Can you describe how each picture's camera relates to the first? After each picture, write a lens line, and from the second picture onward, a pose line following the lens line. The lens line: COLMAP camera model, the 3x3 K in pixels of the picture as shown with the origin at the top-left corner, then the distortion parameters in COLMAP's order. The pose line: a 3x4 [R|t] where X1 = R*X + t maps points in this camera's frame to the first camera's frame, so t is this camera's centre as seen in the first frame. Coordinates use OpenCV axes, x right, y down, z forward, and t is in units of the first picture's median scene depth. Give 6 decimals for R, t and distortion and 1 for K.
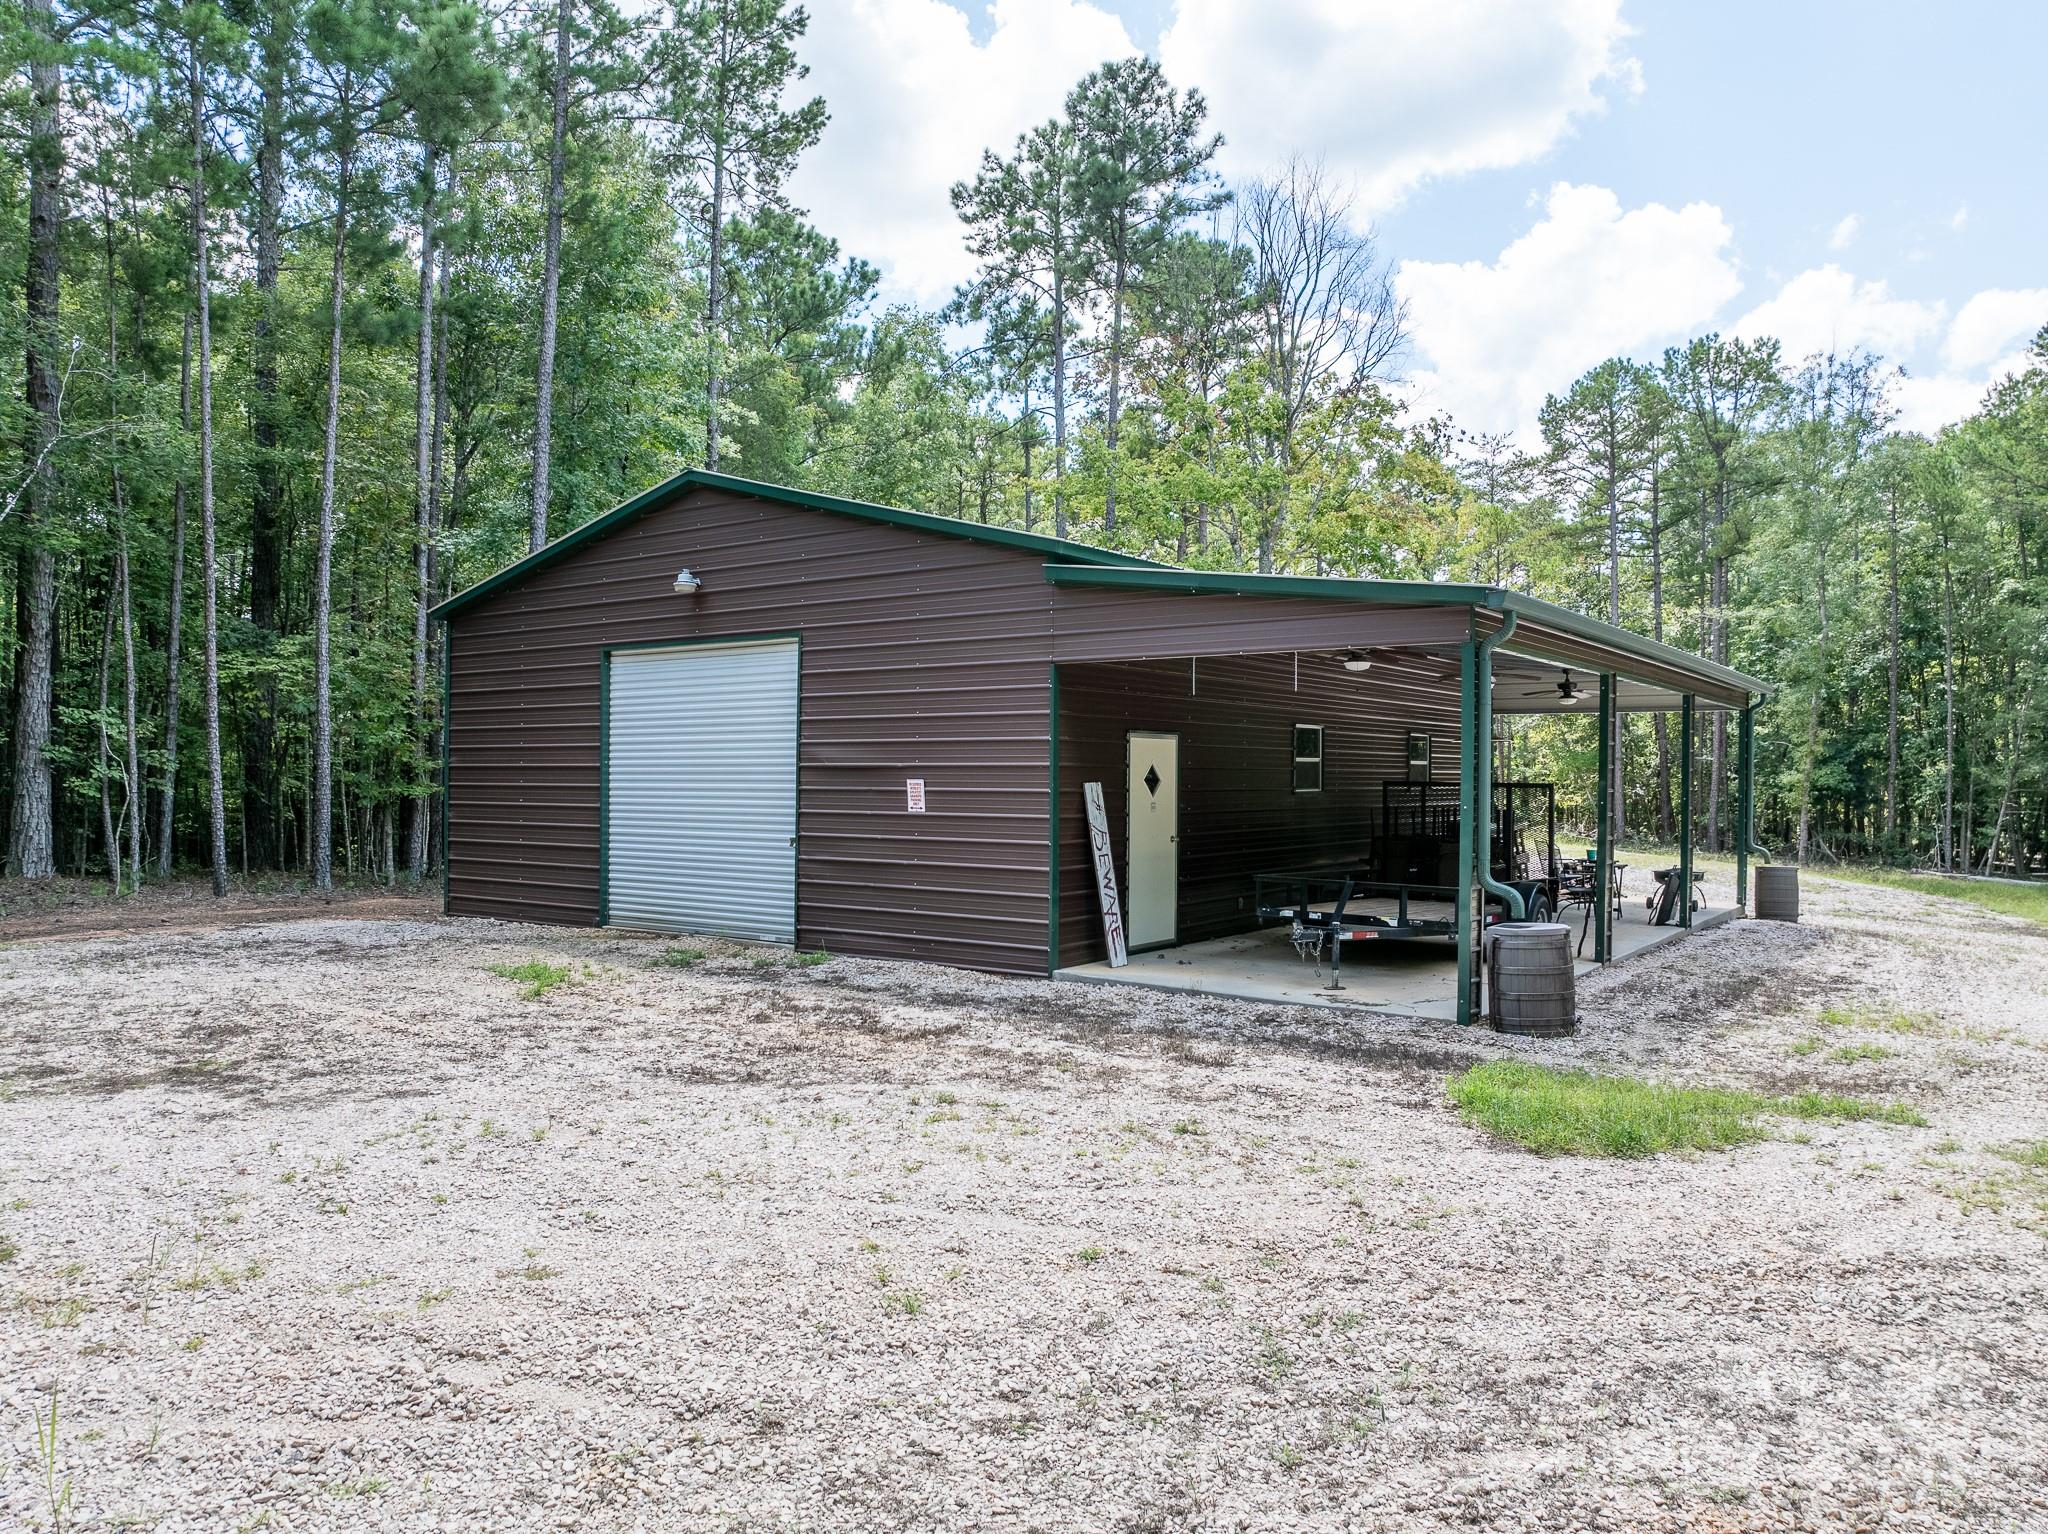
lens RADIAL K [[1426.5, 0, 1028.3], [0, 1426.5, 773.6], [0, 0, 1]] dist [-0.039123, -0.001968]
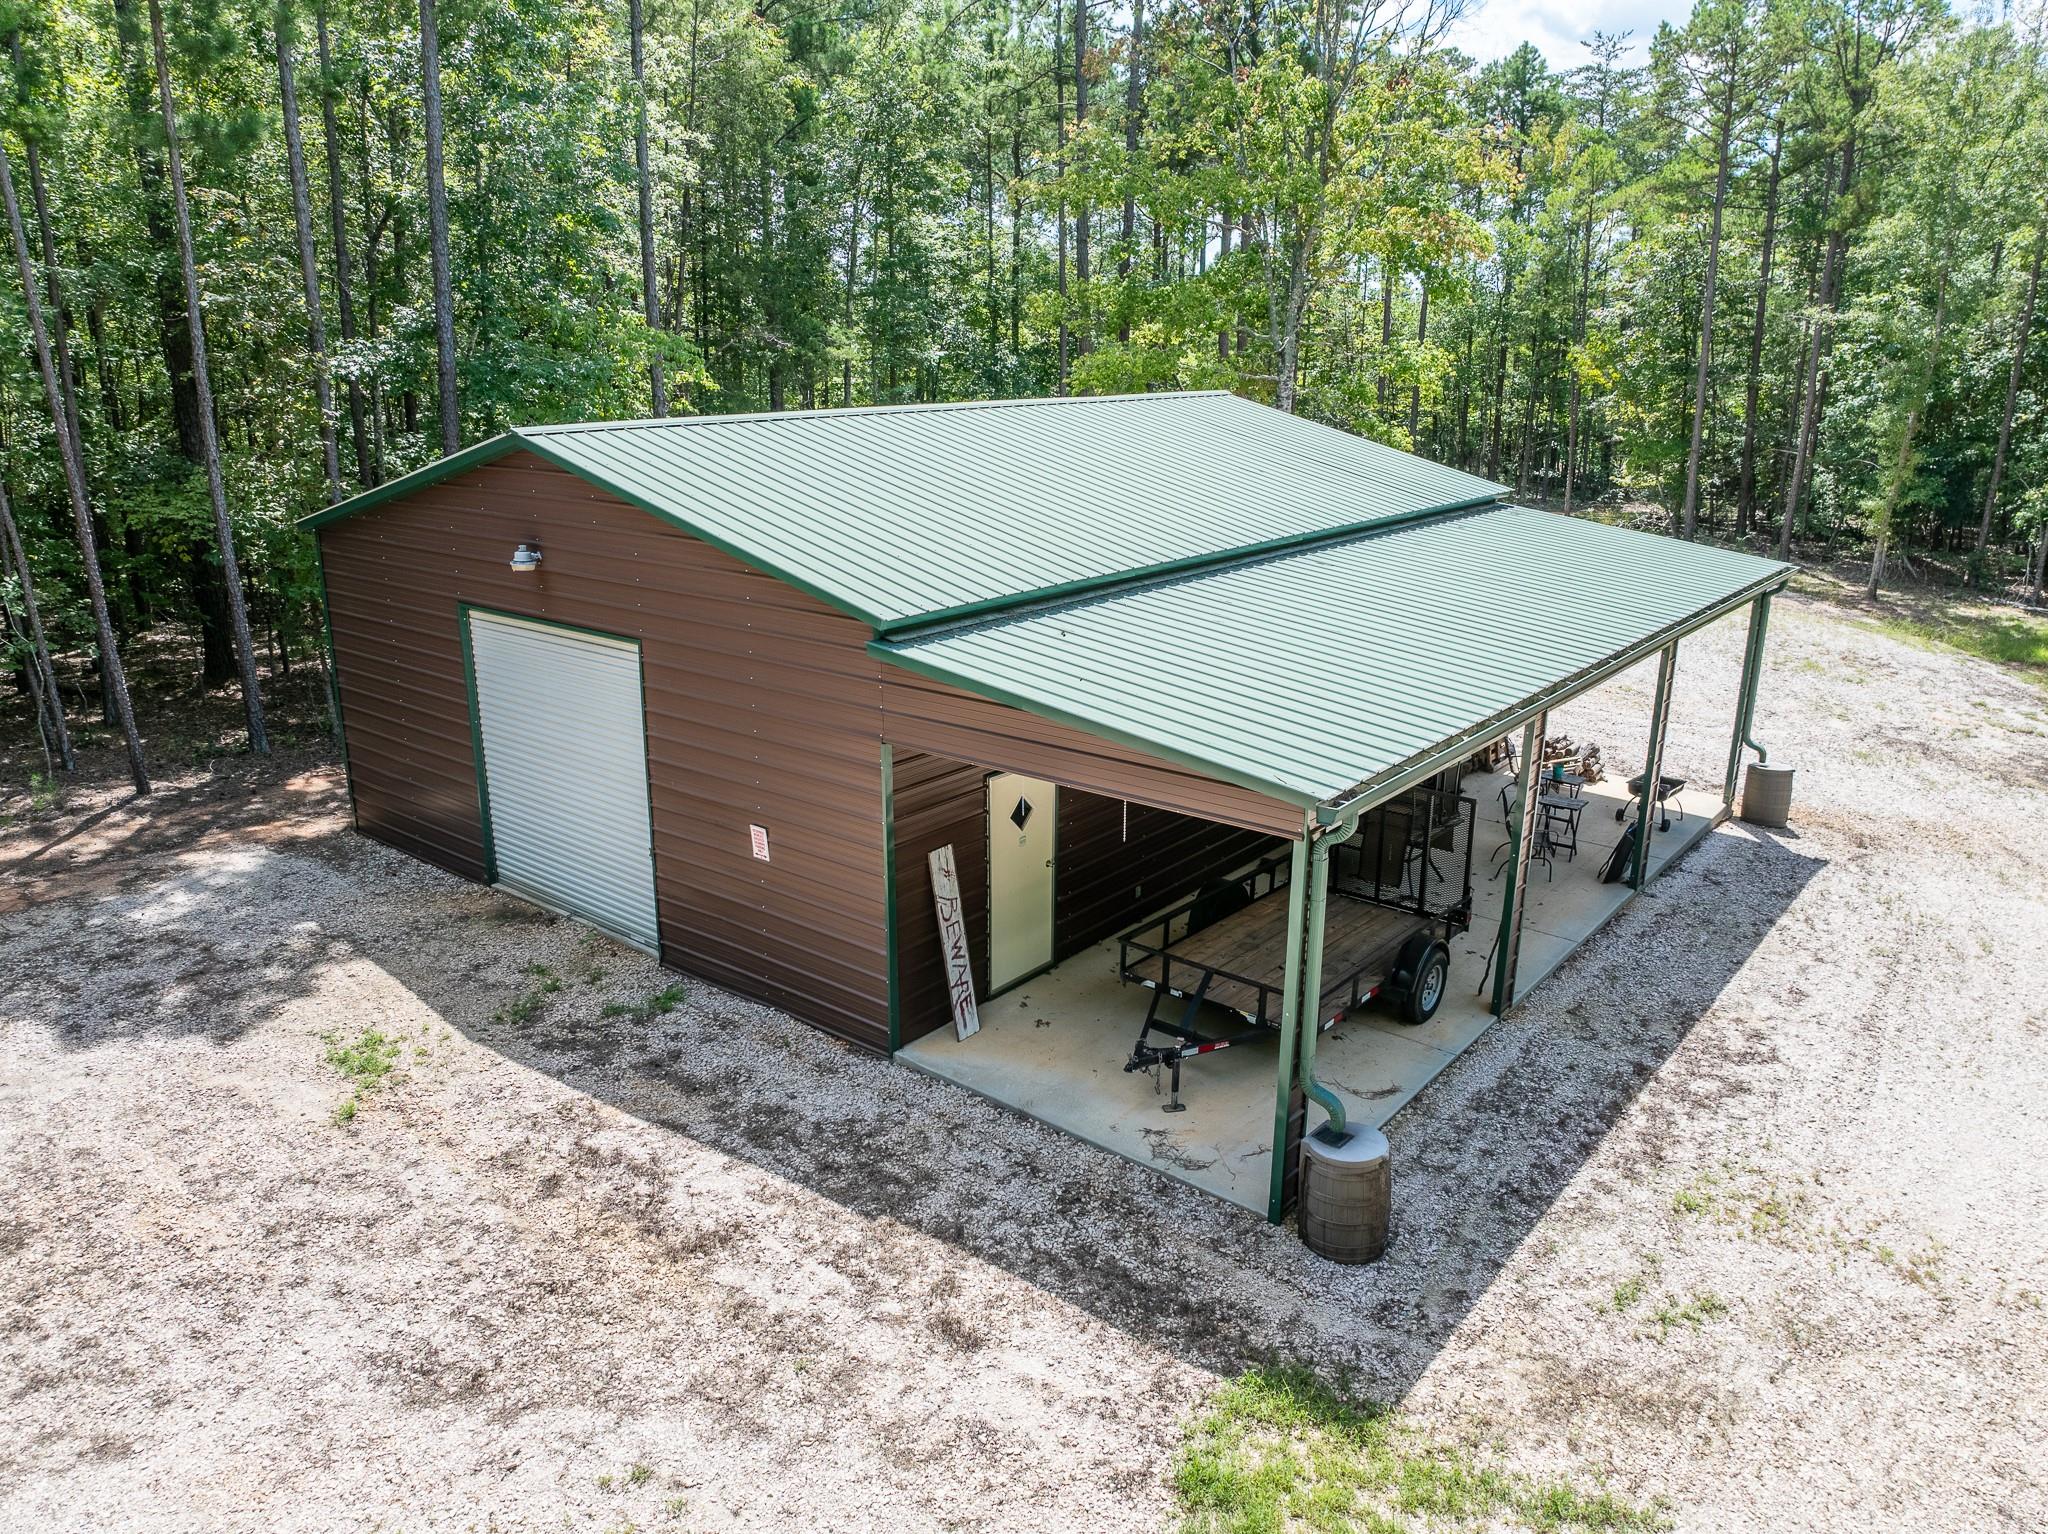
lens RADIAL K [[1426.5, 0, 1028.3], [0, 1426.5, 773.6], [0, 0, 1]] dist [-0.039123, -0.001968]
pose [[0.998293, 0.014946, -0.056459, 0.139456], [0.001779, 0.958473, 0.285178, -0.275640], [0.058377, -0.284791, 0.956810, 0.123927]]
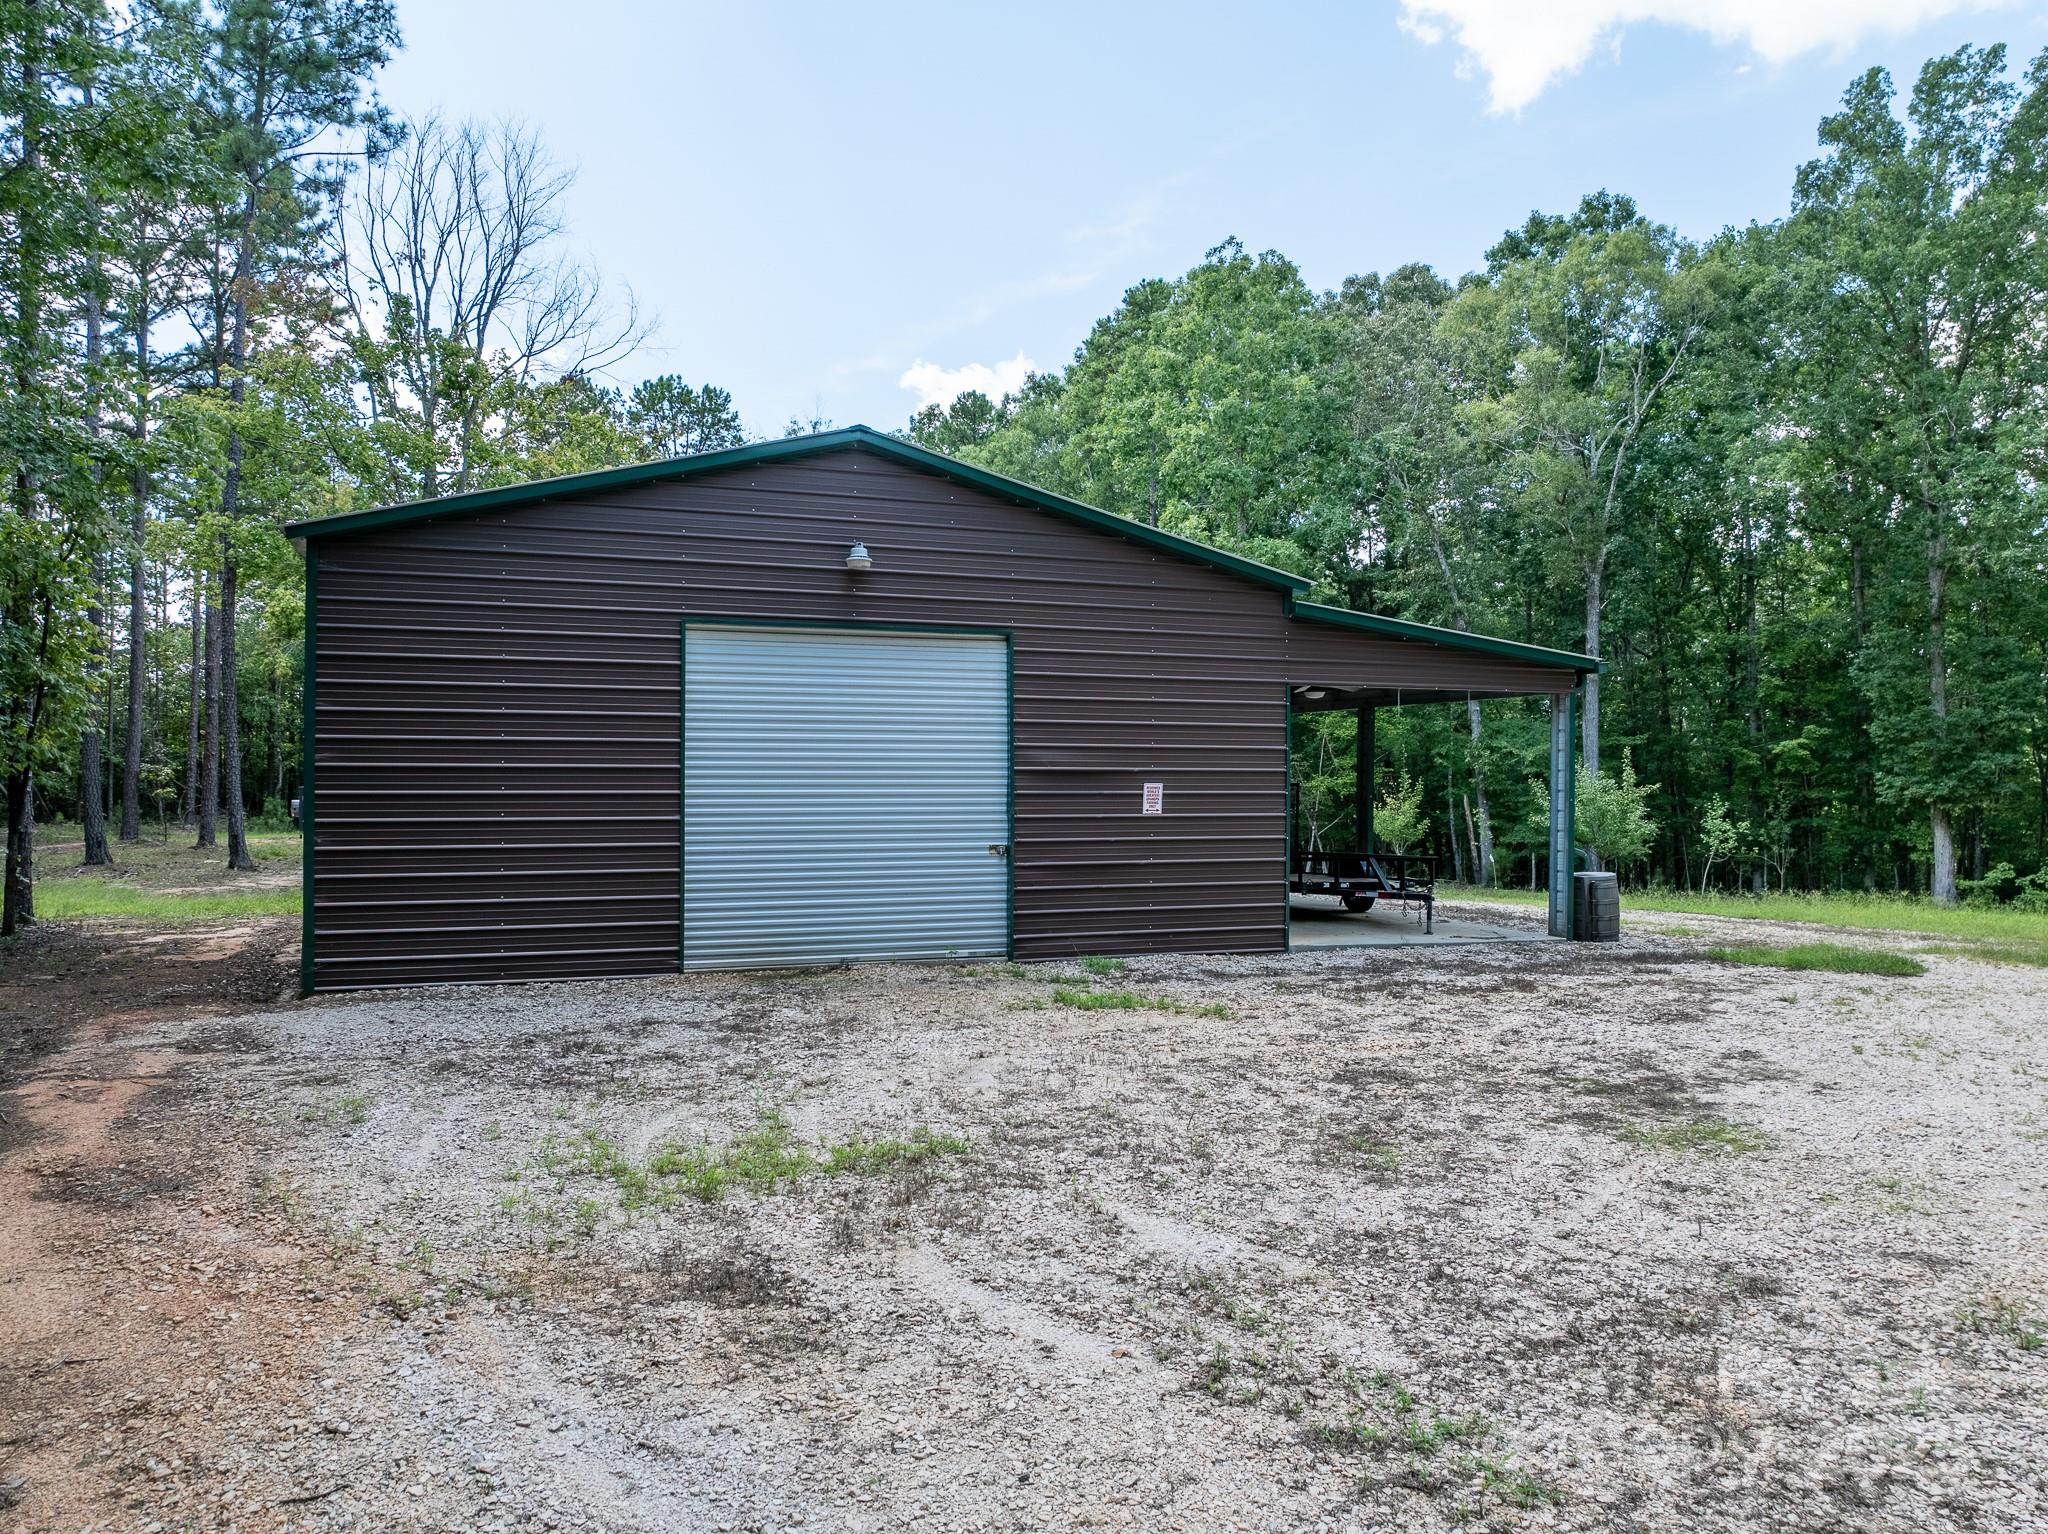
lens RADIAL K [[1426.5, 0, 1028.3], [0, 1426.5, 773.6], [0, 0, 1]] dist [-0.039123, -0.001968]
pose [[0.572807, -0.000872, 0.819690, -0.943402], [-0.003296, 0.999989, 0.003367, -0.006124], [-0.819684, -0.004631, 0.572797, 0.438590]]
